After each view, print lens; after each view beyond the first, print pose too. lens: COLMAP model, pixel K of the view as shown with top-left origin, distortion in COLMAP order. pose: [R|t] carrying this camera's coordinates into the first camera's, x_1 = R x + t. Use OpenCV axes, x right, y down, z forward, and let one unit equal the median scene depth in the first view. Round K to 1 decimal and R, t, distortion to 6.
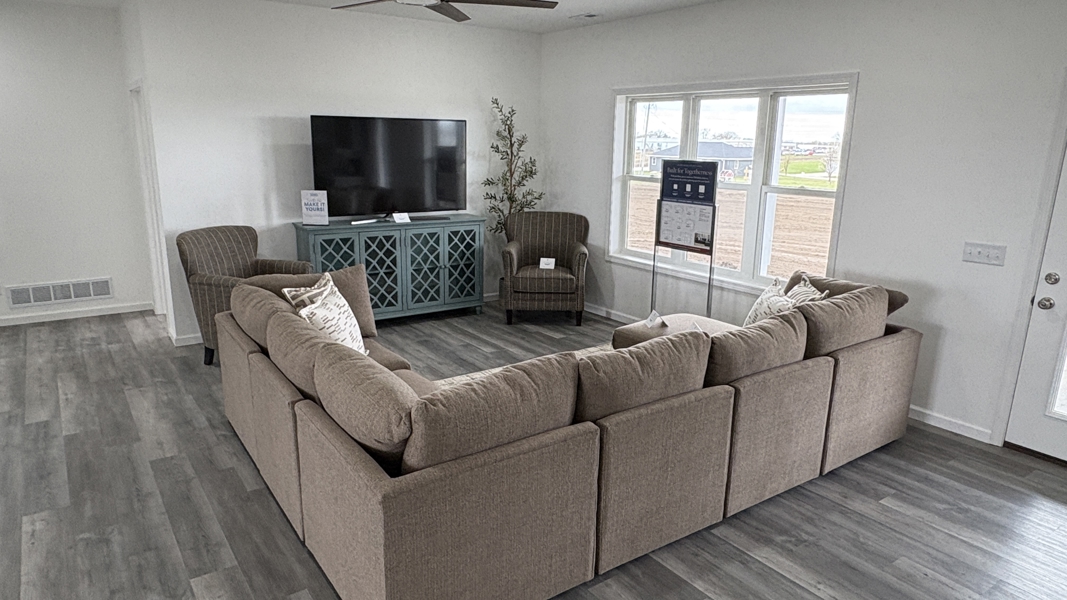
lens RADIAL K [[675.5, 0, 533.5], [0, 675.5, 300.0], [0, 0, 1]] dist [-0.001840, -0.000419]
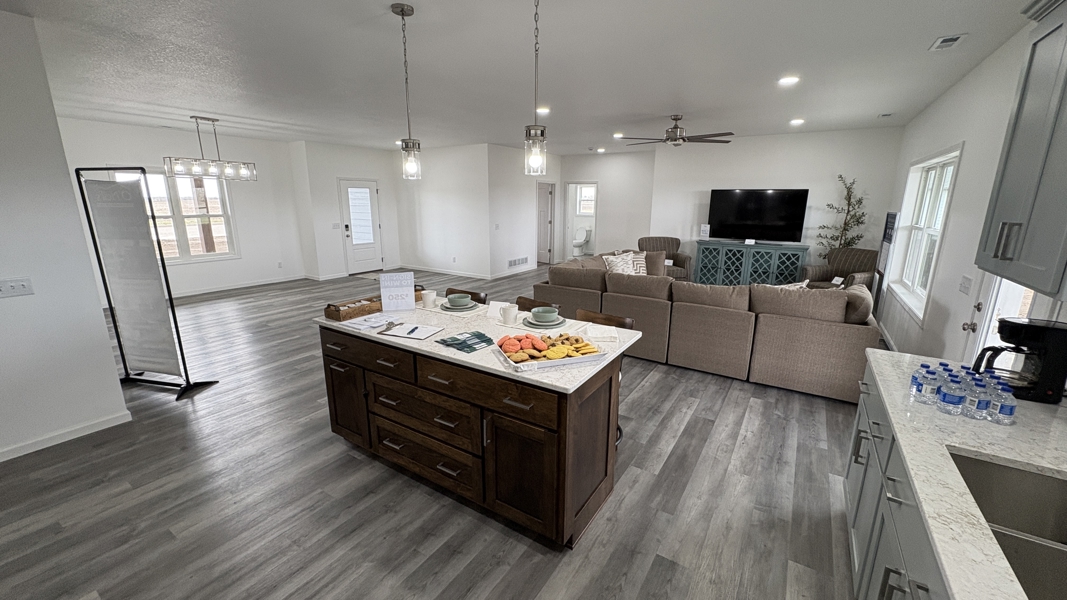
lens RADIAL K [[423.7, 0, 533.5], [0, 423.7, 300.0], [0, 0, 1]] dist [0.000596, 0.000034]
pose [[0.370416, 0.201836, -0.906672, 0.729102], [-0.217352, 0.967841, 0.126655, 0.018754], [0.903078, 0.150152, 0.402373, -0.004986]]
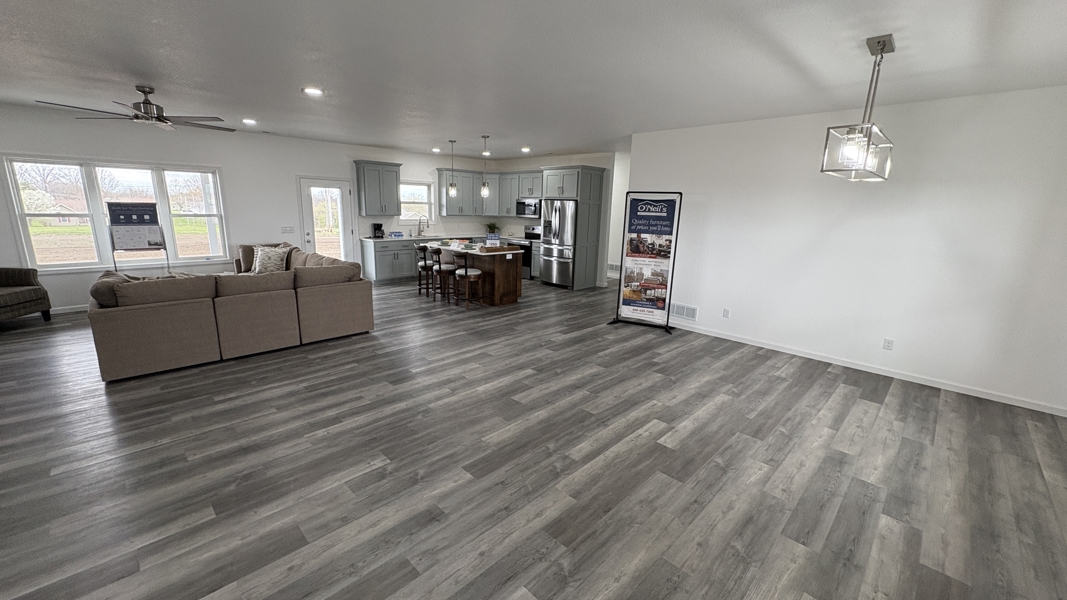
lens RADIAL K [[423.7, 0, 533.5], [0, 423.7, 300.0], [0, 0, 1]] dist [0.000596, 0.000034]
pose [[-0.168036, -0.237645, 0.956707, -1.049351], [0.200224, 0.942050, 0.269171, -0.042610], [-0.965233, 0.236786, -0.110716, 0.116802]]
